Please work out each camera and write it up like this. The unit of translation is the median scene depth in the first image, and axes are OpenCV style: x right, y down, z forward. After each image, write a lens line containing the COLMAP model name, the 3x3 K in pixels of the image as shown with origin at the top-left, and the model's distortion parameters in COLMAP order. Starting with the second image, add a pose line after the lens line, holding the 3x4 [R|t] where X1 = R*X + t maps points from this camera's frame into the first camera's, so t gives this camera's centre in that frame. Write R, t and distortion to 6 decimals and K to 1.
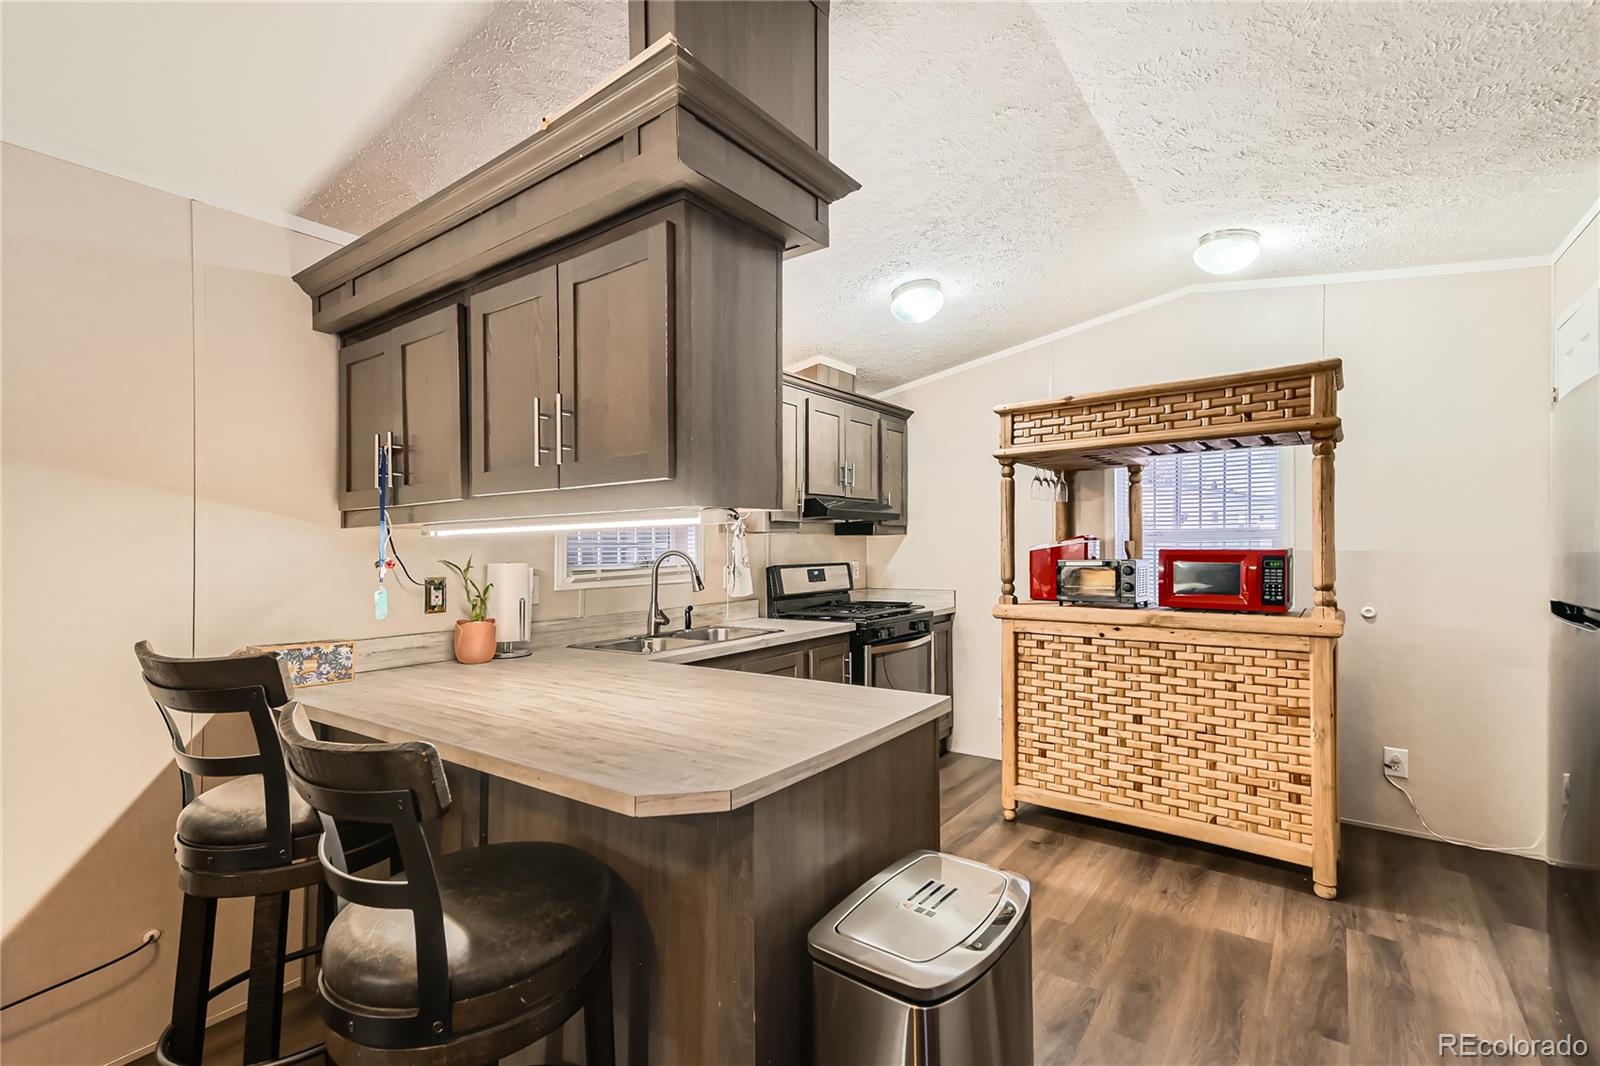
lens RADIAL K [[718.1, 0, 805.9], [0, 718.1, 551.4], [0, 0, 1]] dist [-0.000734, 0.019226]
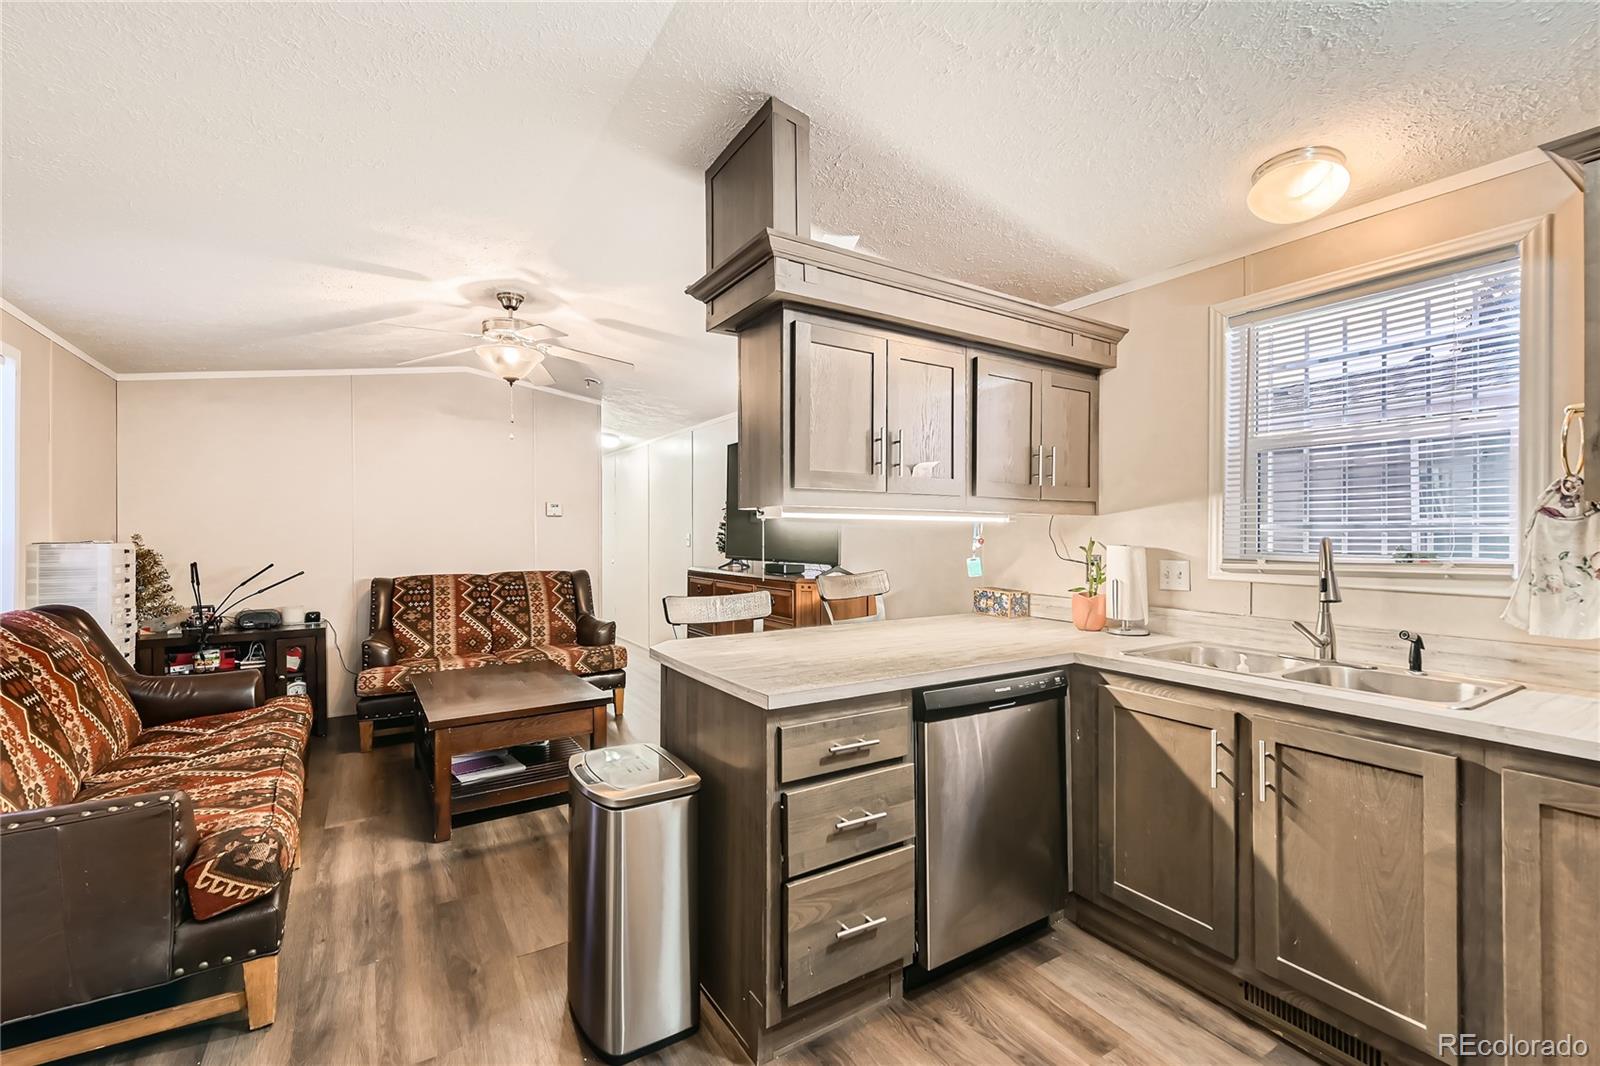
lens RADIAL K [[661.7, 0, 800.0], [0, 661.7, 533.0], [0, 0, 1]] dist [-0.001045, -0.000300]
pose [[-0.367250, 0.010952, -0.930058, 0.563372], [-0.005613, 0.999886, 0.013991, -0.011265], [0.930105, 0.010359, -0.367147, 0.763591]]
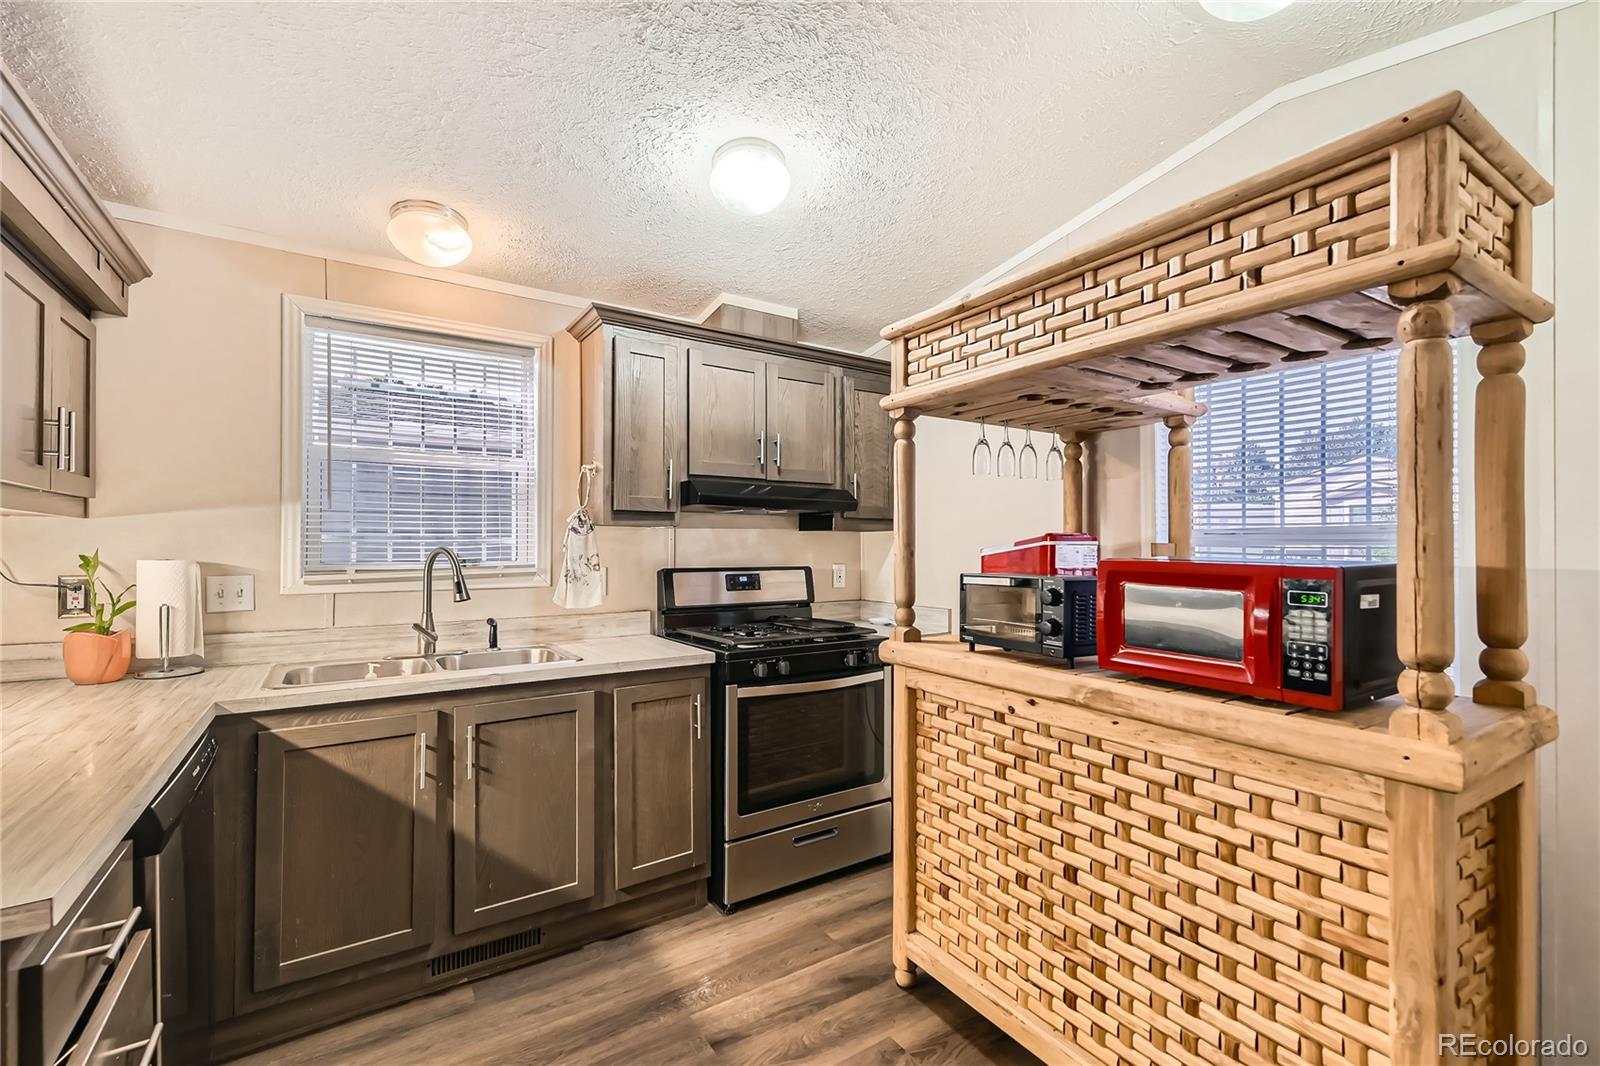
lens RADIAL K [[697.7, 0, 799.4], [0, 697.7, 540.1], [0, 0, 1]] dist [0.001547, -0.000264]
pose [[0.937500, 0.011975, -0.347780, 0.438953], [-0.015821, 0.999841, -0.008221, -0.008993], [0.347626, 0.013209, 0.937540, 0.423861]]
